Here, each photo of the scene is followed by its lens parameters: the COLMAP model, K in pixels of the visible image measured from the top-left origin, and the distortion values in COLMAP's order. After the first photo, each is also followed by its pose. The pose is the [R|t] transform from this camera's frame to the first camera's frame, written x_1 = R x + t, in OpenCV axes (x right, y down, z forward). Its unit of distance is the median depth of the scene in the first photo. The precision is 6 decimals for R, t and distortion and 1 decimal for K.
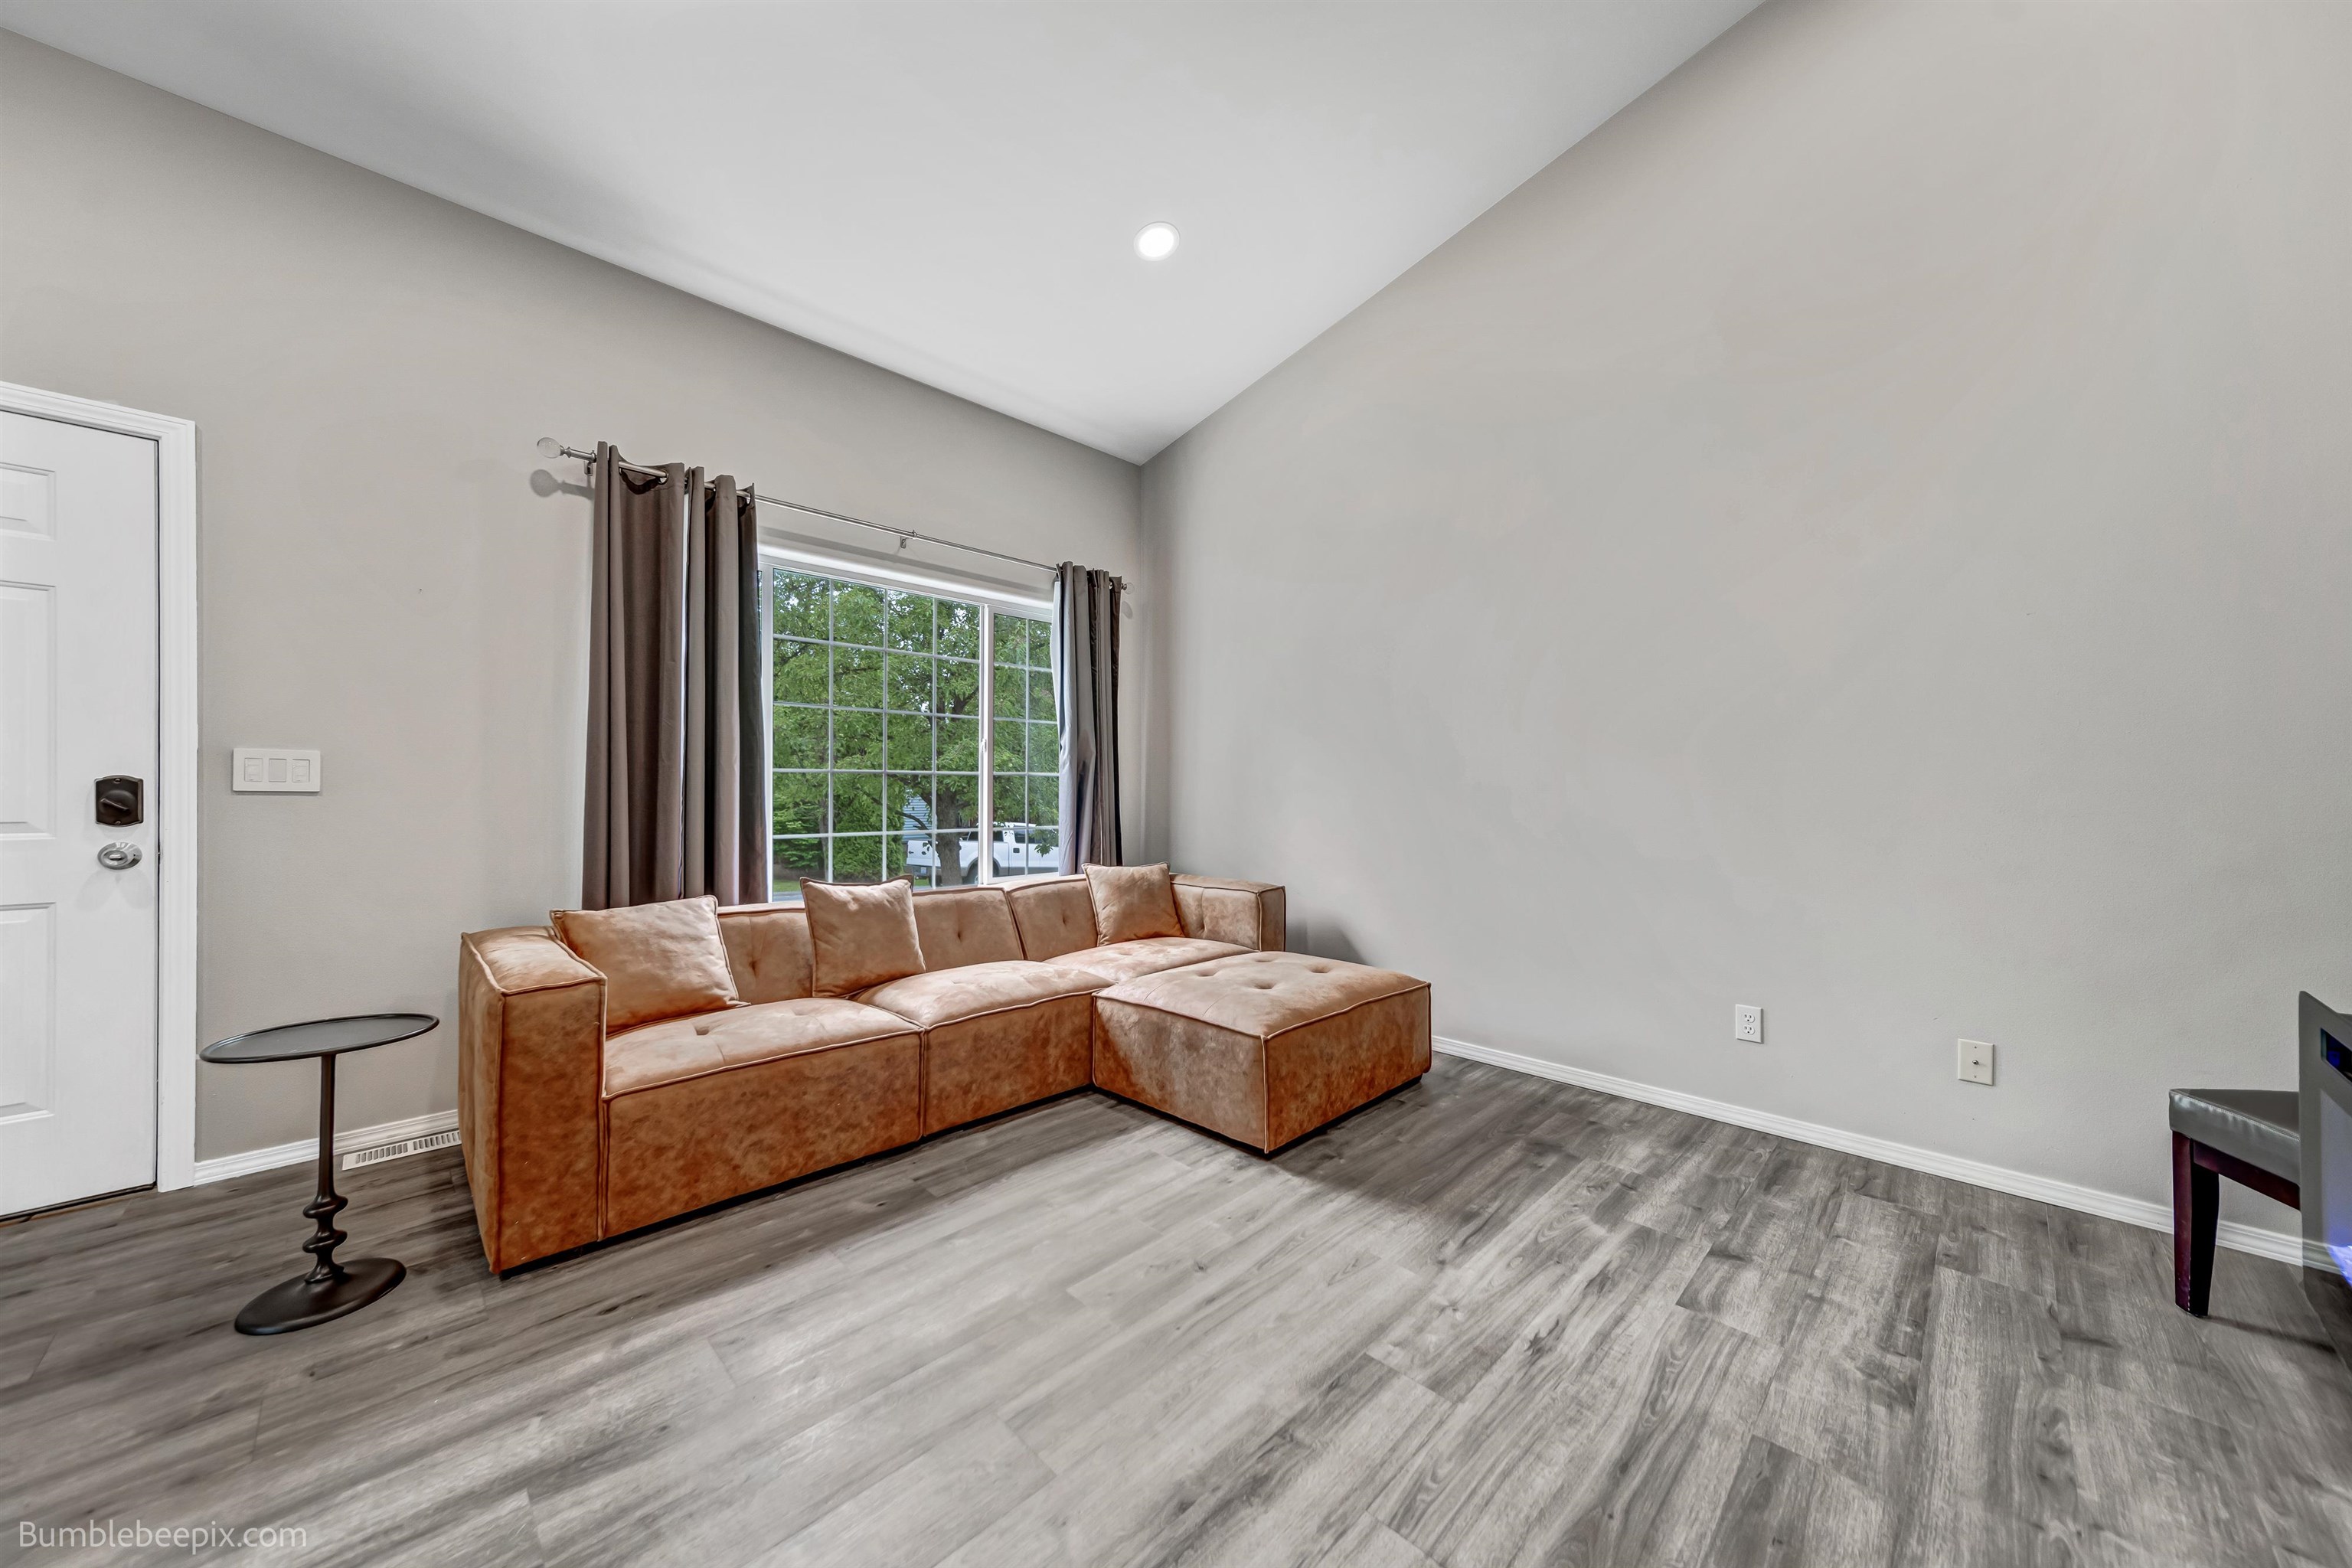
lens RADIAL K [[823.2, 0, 1167.1], [0, 823.2, 791.7], [0, 0, 1]] dist [0.008820, -0.000704]
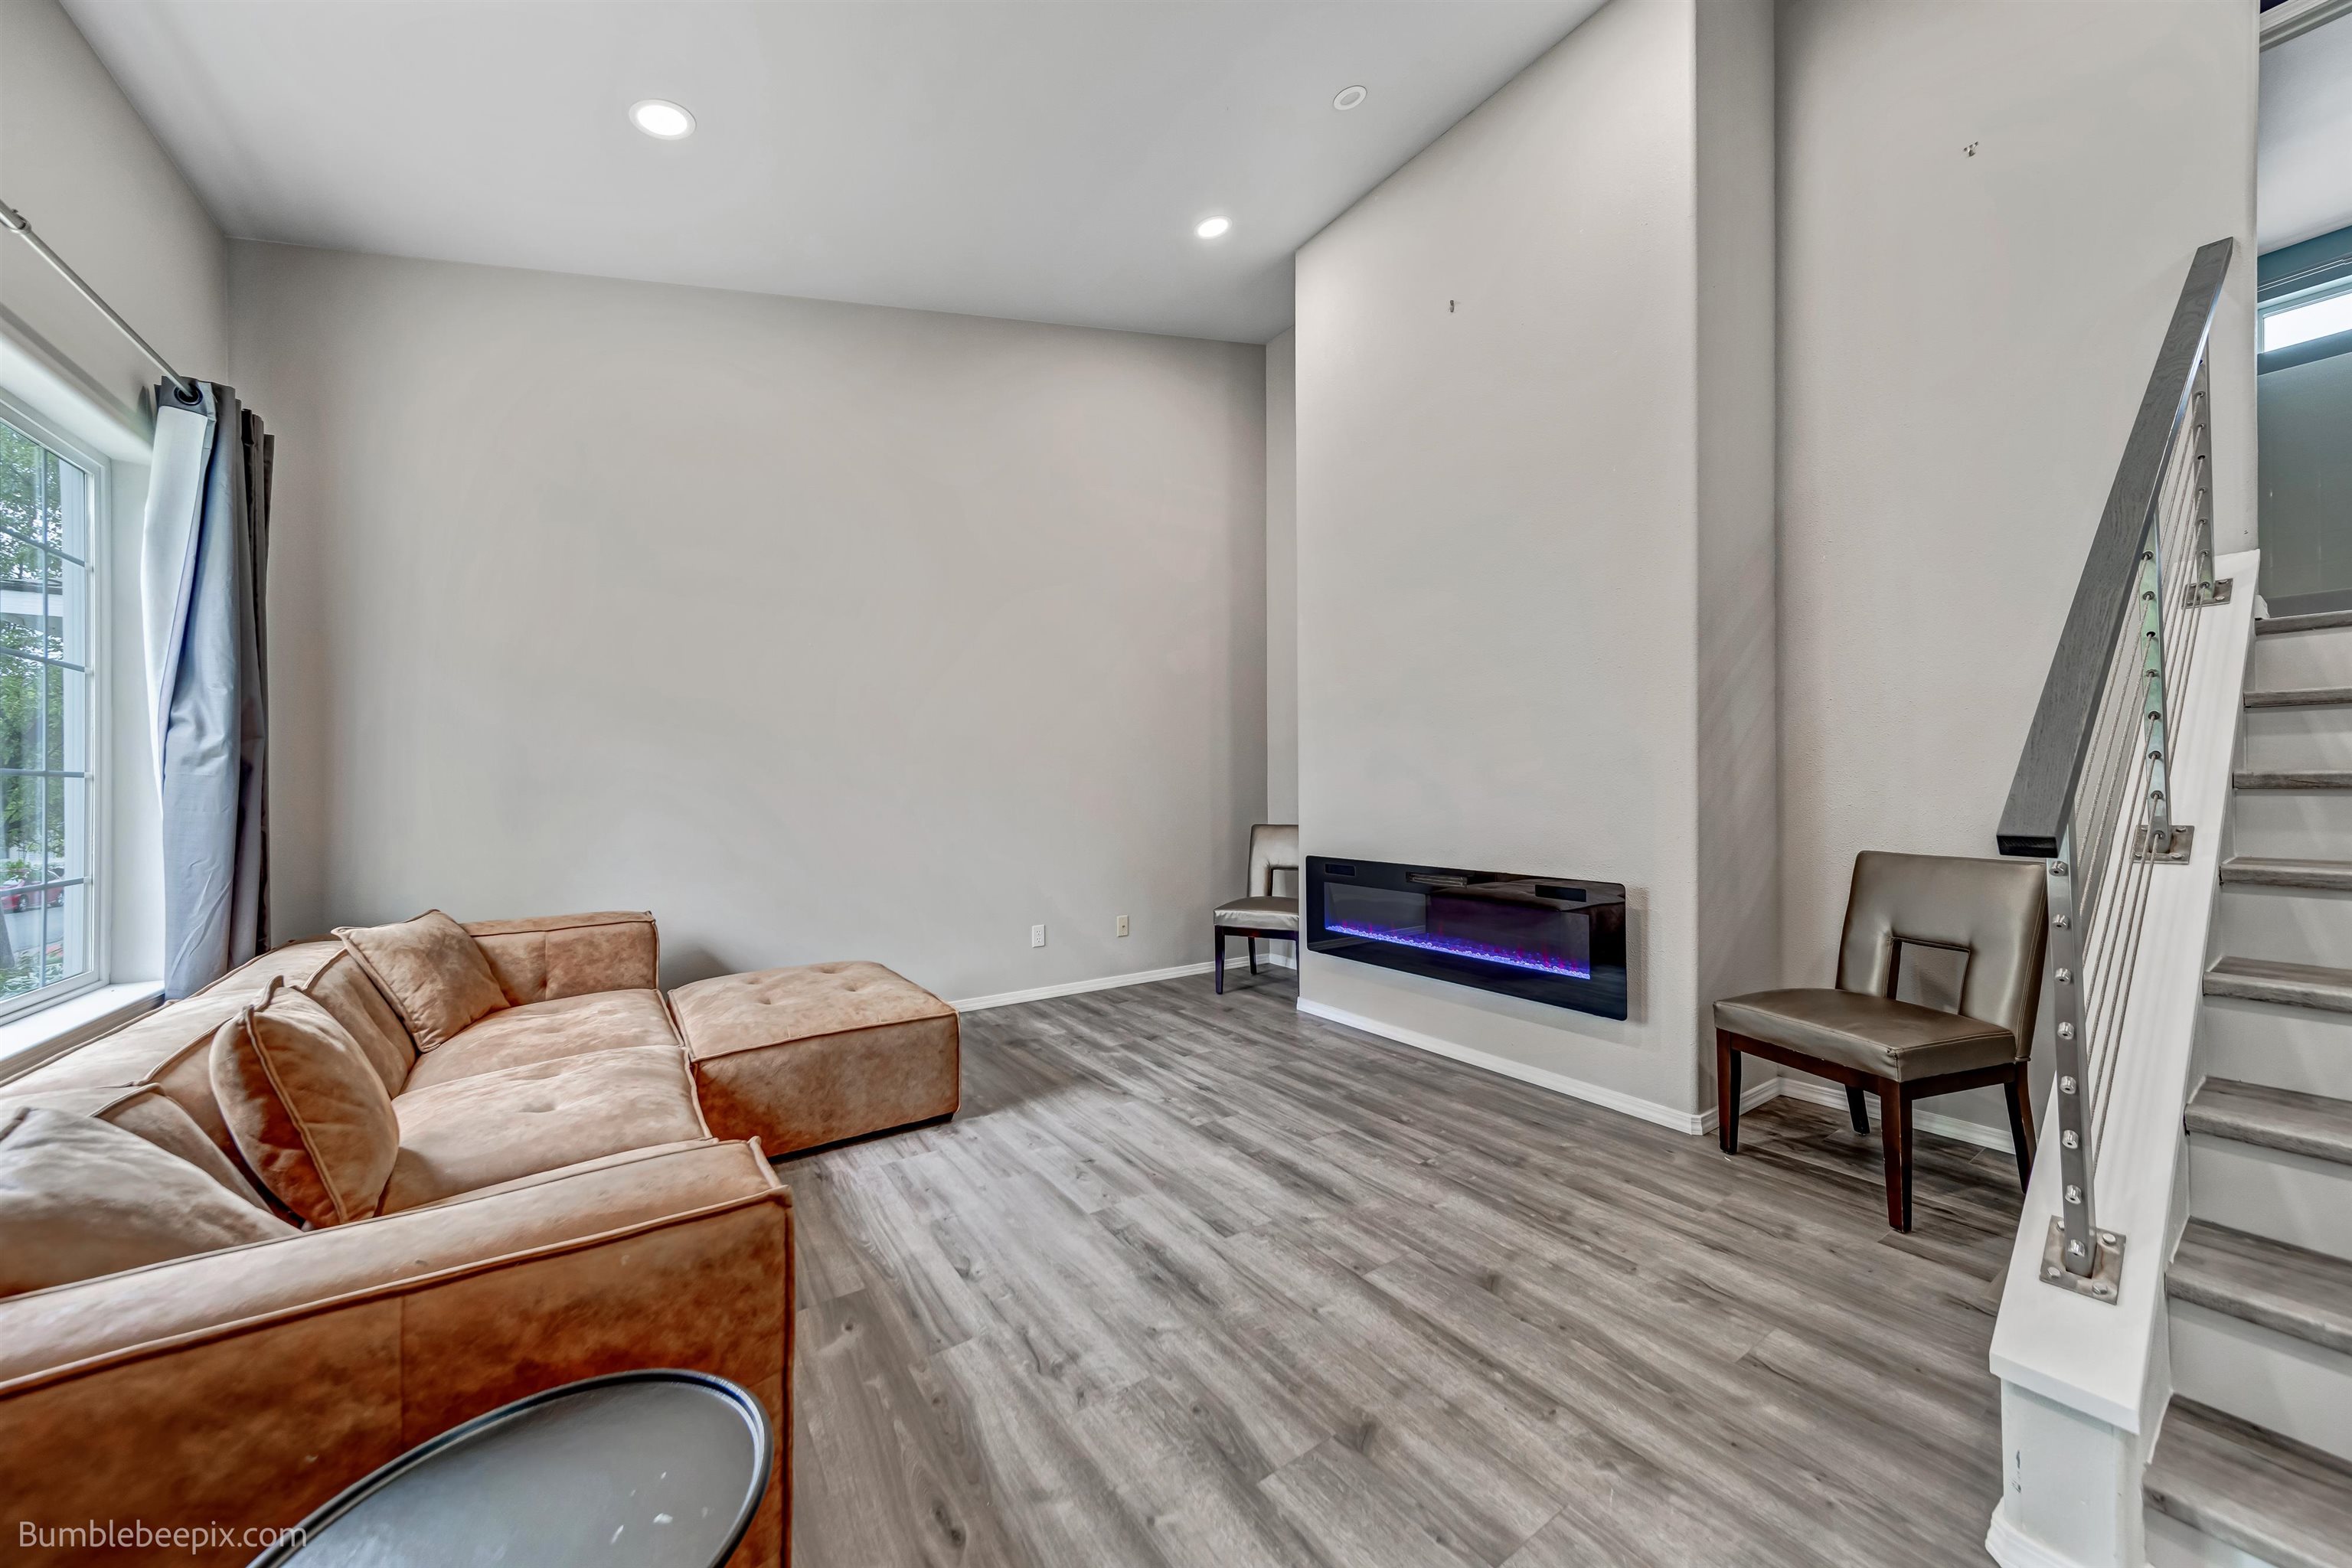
lens RADIAL K [[823.2, 0, 1184.7], [0, 823.2, 797.3], [0, 0, 1]] dist [0.008820, -0.000704]
pose [[0.171727, -0.015718, 0.985019, -1.073363], [0.010328, 0.999846, 0.014154, -0.019732], [-0.985091, 0.007743, 0.171862, 0.542263]]
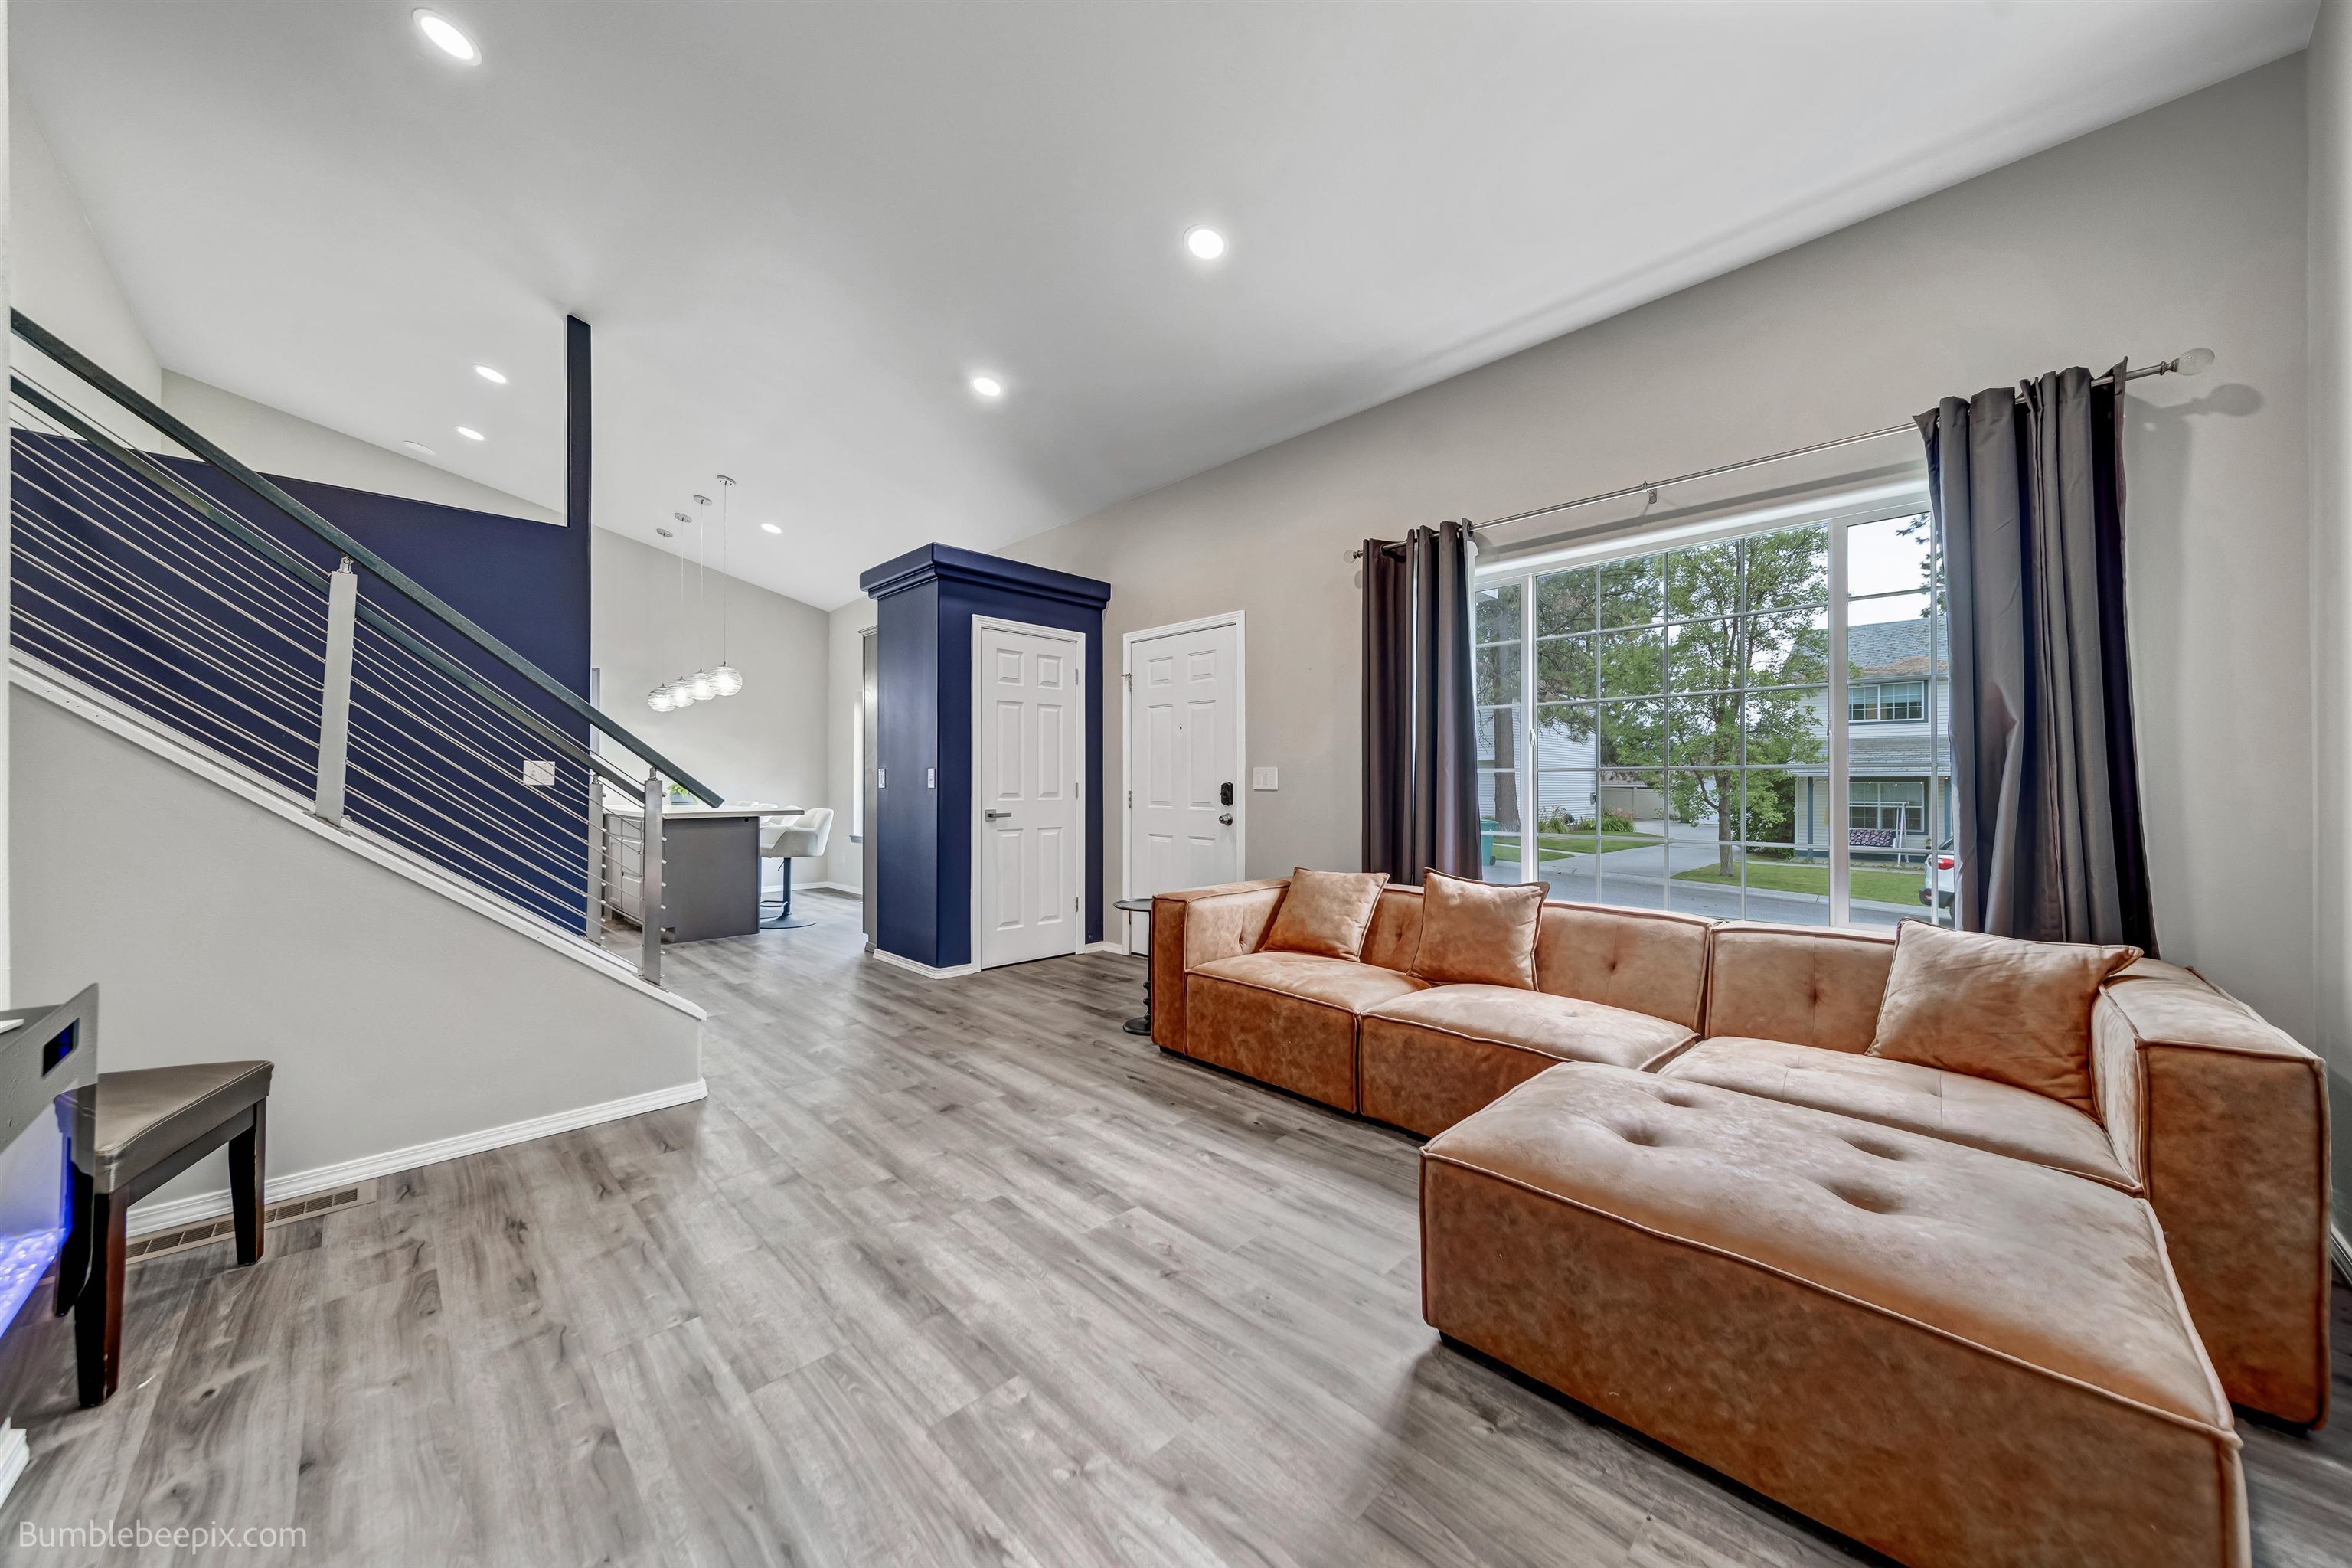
lens RADIAL K [[823.2, 0, 1179.9], [0, 823.2, 791.4], [0, 0, 1]] dist [0.008820, -0.000704]
pose [[-0.004770, 0.005385, -0.999974, 0.901821], [-0.002405, 0.999983, 0.005396, -0.008106], [0.999986, 0.002430, -0.004757, 0.892389]]
